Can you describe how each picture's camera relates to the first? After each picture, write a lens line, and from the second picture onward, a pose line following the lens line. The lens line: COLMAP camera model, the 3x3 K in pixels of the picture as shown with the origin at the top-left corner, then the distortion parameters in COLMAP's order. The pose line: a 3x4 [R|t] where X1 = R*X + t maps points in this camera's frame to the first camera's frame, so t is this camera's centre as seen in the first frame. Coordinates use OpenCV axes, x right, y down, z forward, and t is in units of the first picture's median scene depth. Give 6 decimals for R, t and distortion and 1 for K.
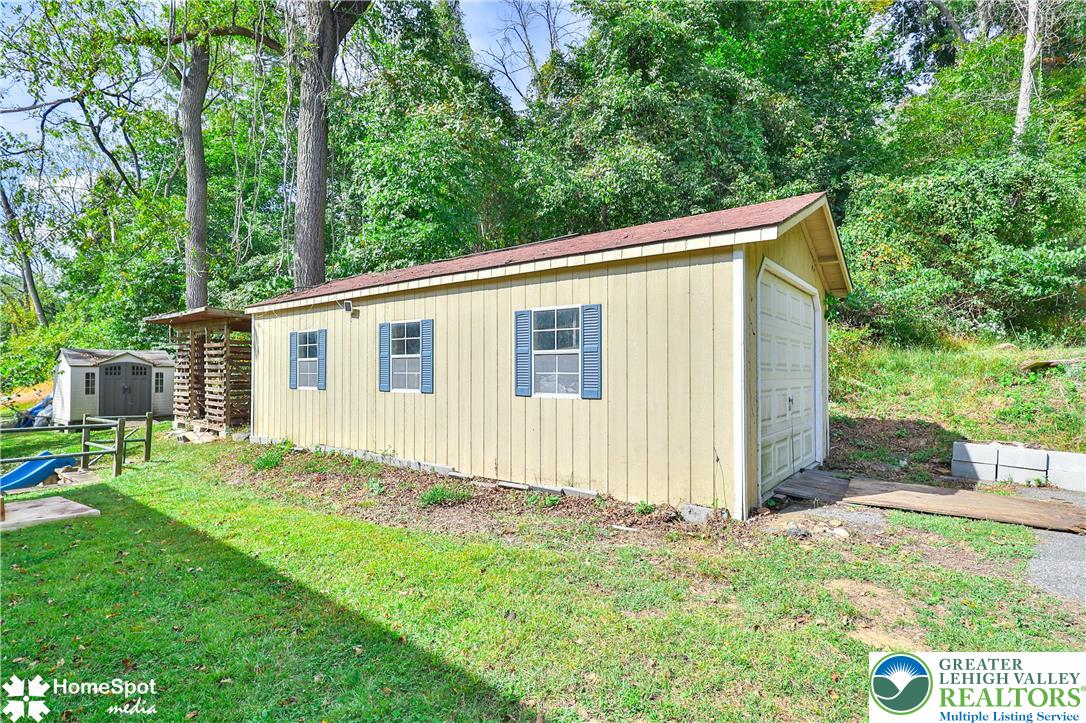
lens RADIAL K [[533.3, 0, 543.0], [0, 533.3, 361.5], [0, 0, 1]] dist [0.001750, 0.000440]
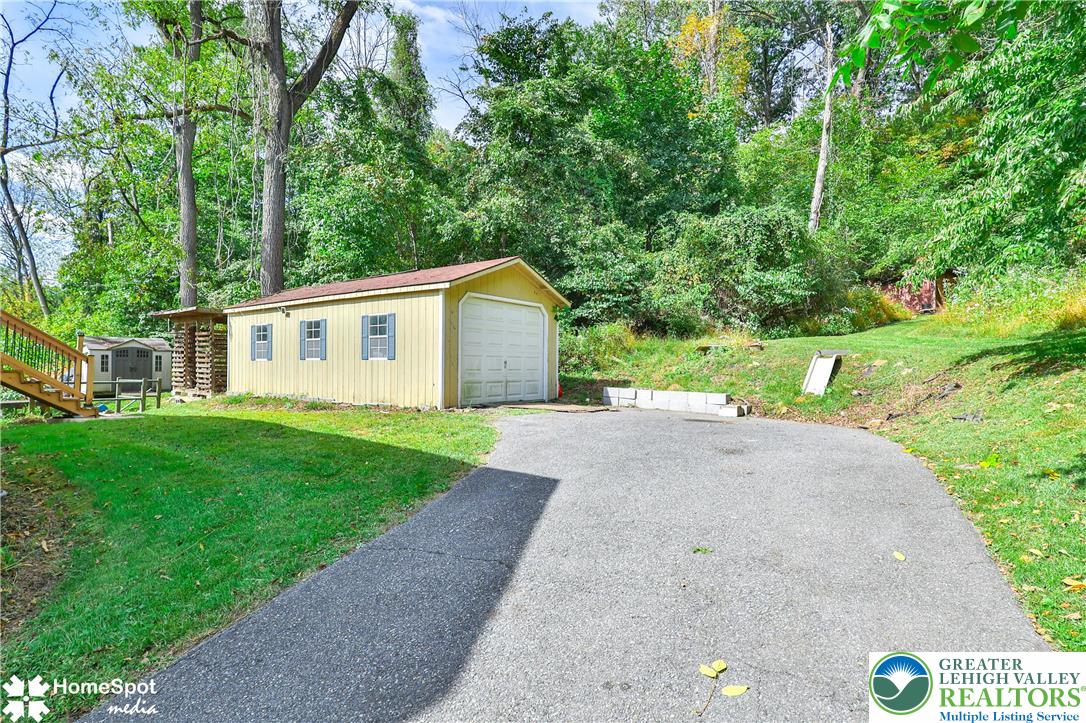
lens RADIAL K [[531.4, 0, 547.3], [0, 531.4, 361.8], [0, 0, 1]] dist [0.001606, 0.000347]
pose [[0.999672, 0.005504, 0.025016, 0.238450], [-0.005849, 0.999888, 0.013746, 0.017614], [-0.024938, -0.013887, 0.999593, -0.393888]]
